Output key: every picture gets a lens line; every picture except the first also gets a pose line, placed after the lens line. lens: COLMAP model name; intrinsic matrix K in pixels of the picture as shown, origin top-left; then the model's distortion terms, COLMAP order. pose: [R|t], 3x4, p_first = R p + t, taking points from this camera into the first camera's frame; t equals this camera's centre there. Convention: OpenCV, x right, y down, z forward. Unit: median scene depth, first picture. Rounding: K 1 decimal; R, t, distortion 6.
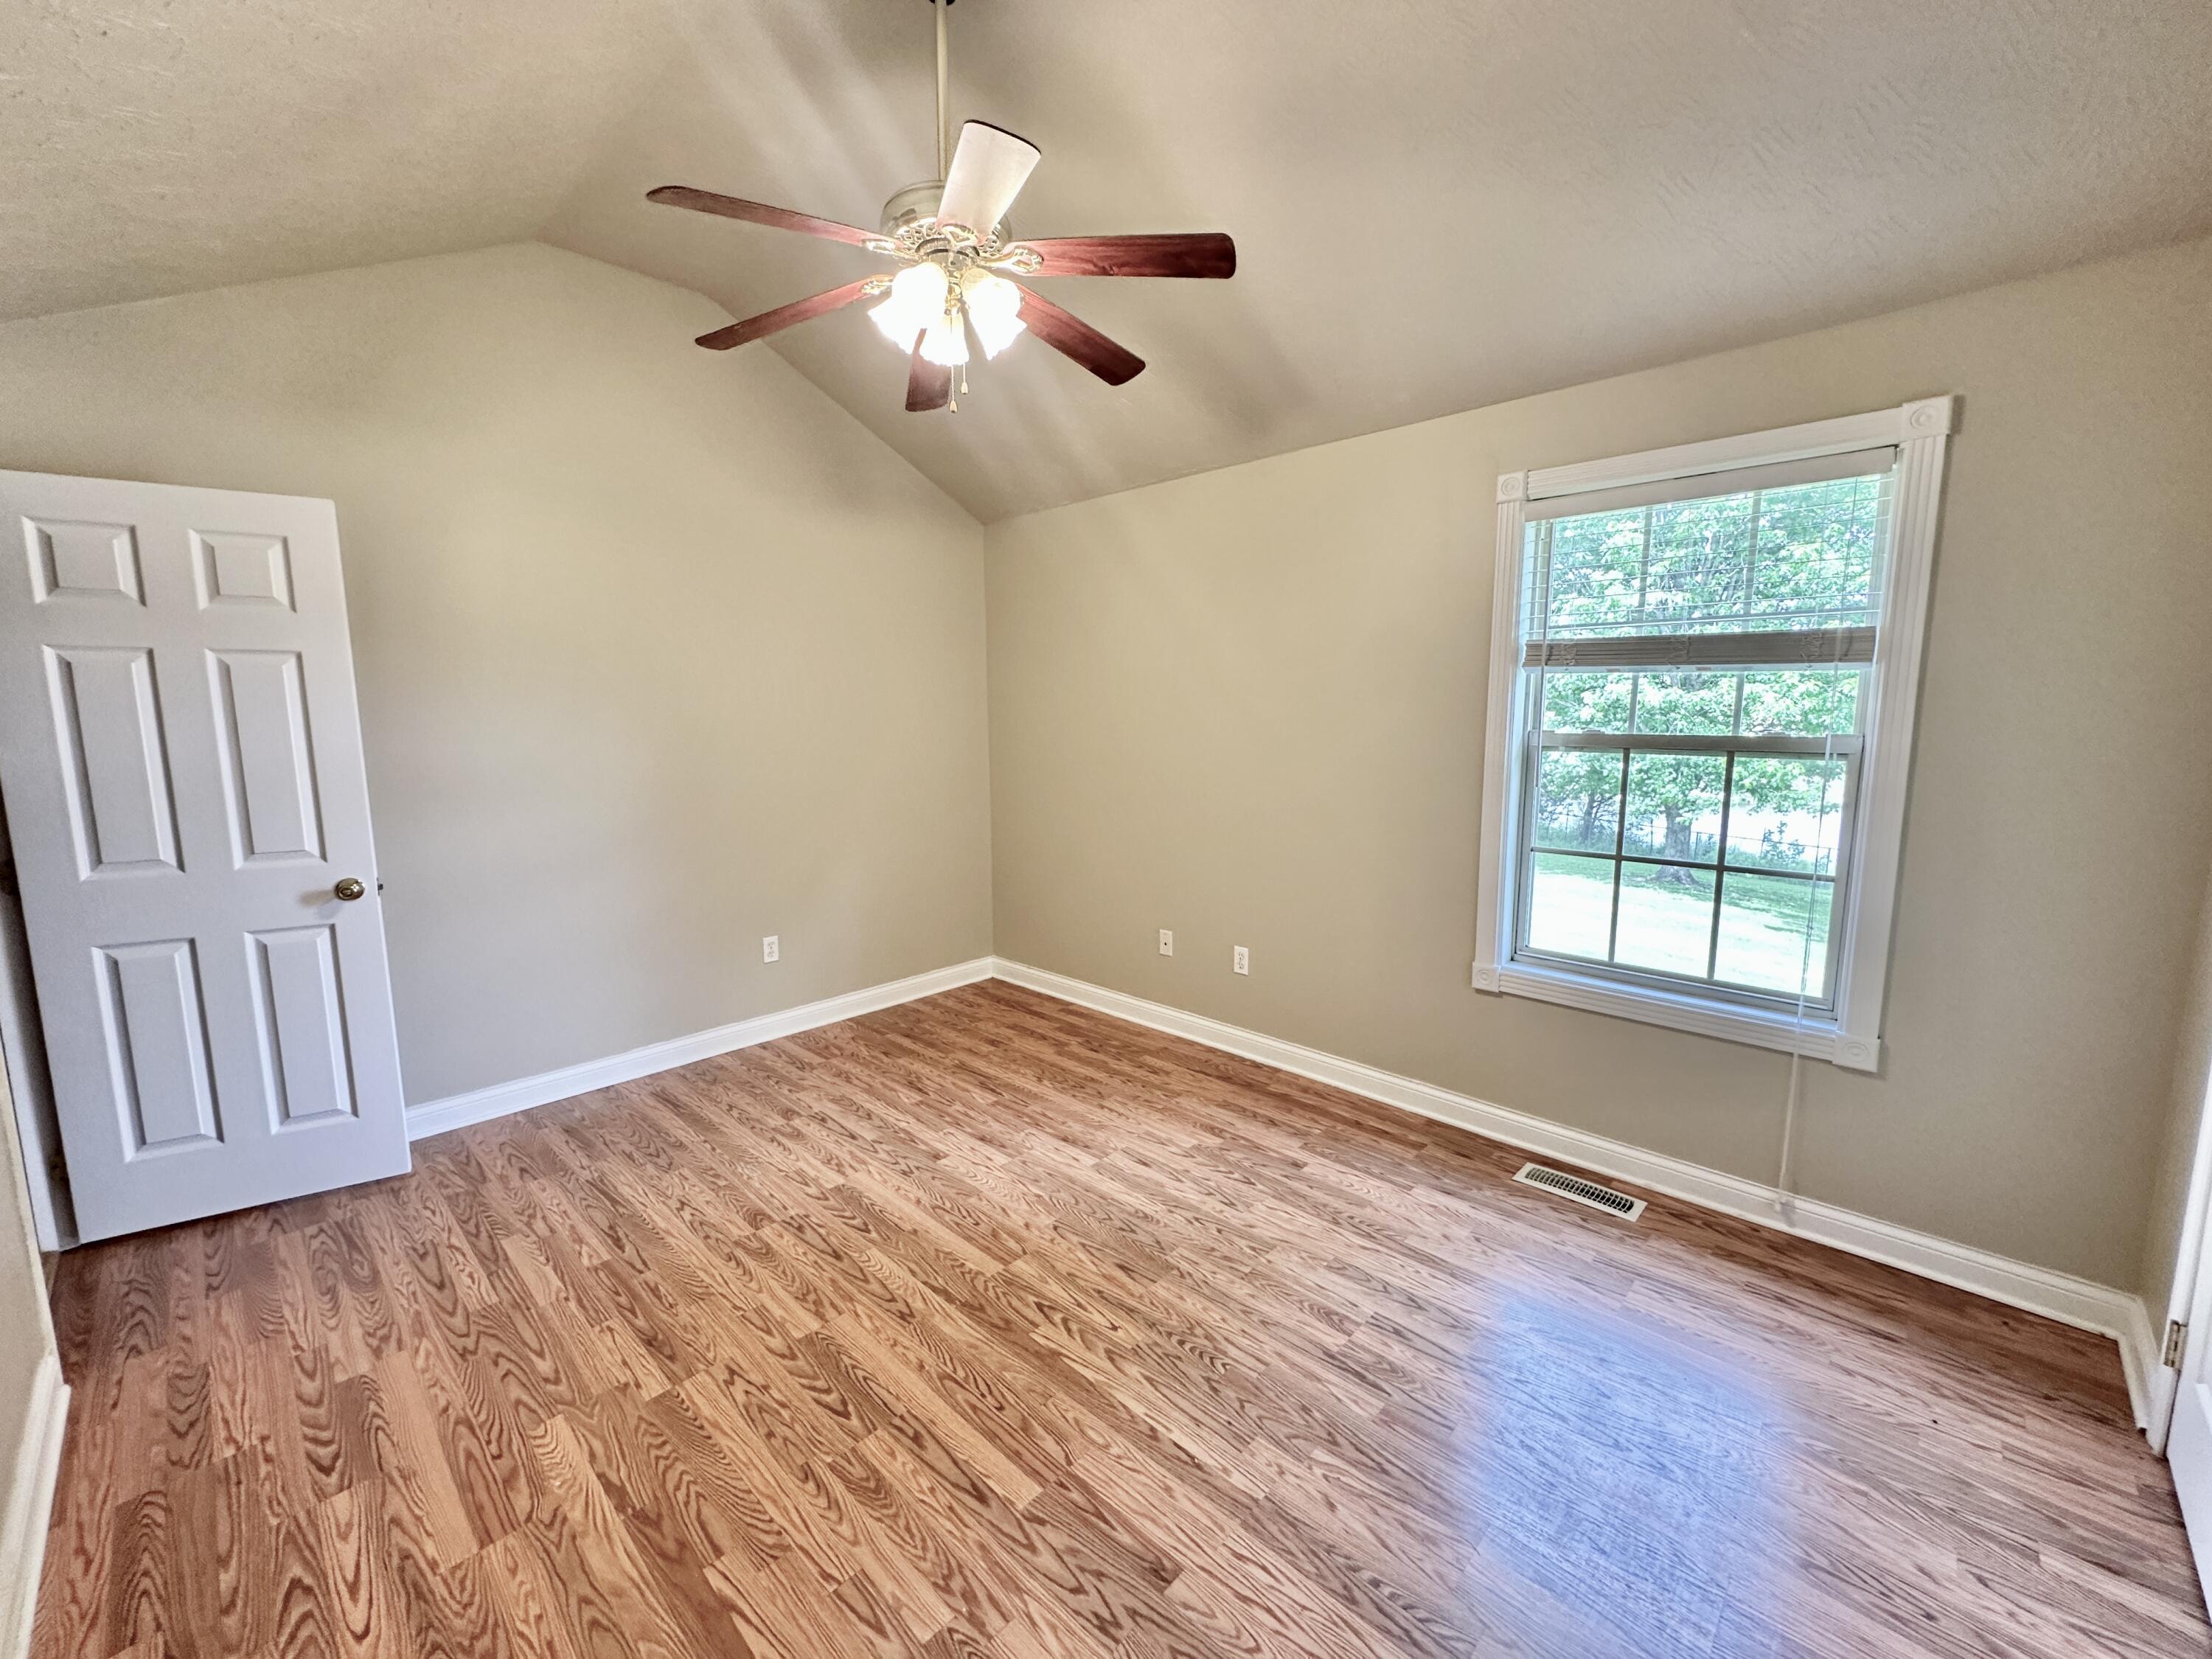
lens RADIAL K [[881.1, 0, 1107.1], [0, 881.1, 827.1], [0, 0, 1]] dist [-0.003260, 0.000543]
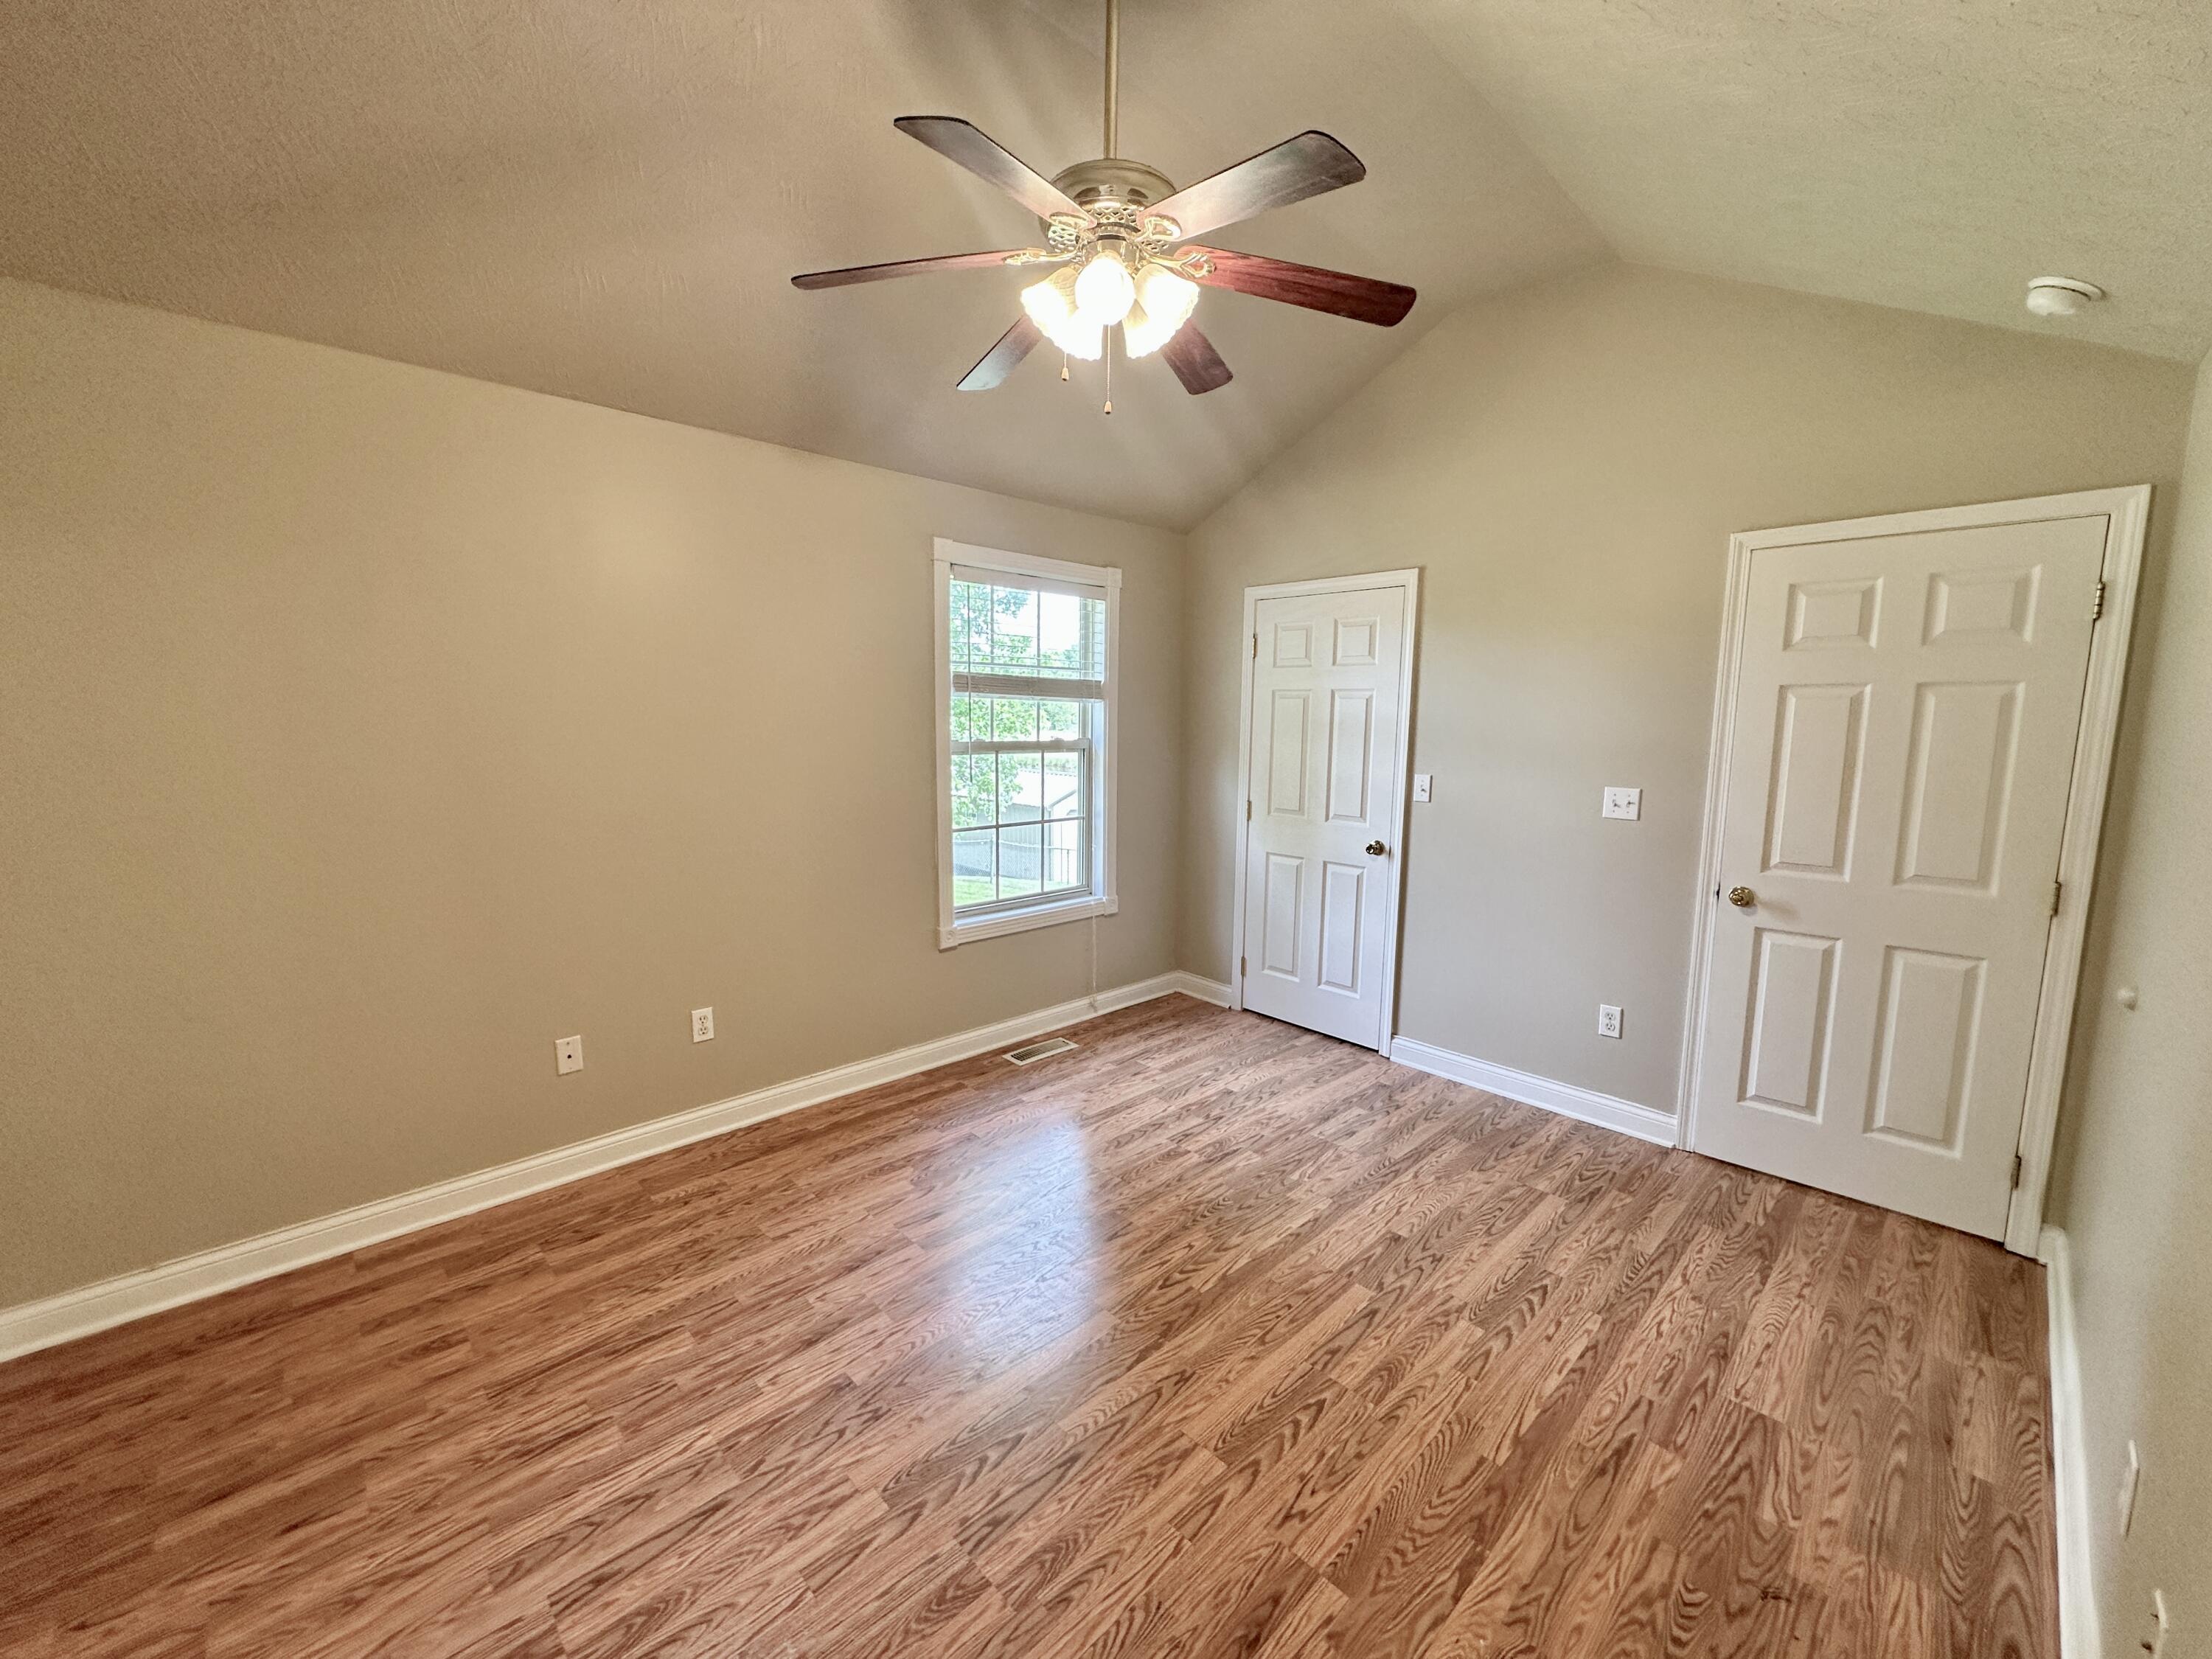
lens RADIAL K [[881.1, 0, 1107.1], [0, 881.1, 827.1], [0, 0, 1]] dist [-0.003260, 0.000543]
pose [[0.040379, -0.126313, 0.991168, -1.025201], [0.117700, 0.985672, 0.120818, -0.142264], [-0.992228, 0.111782, 0.054667, 0.902082]]
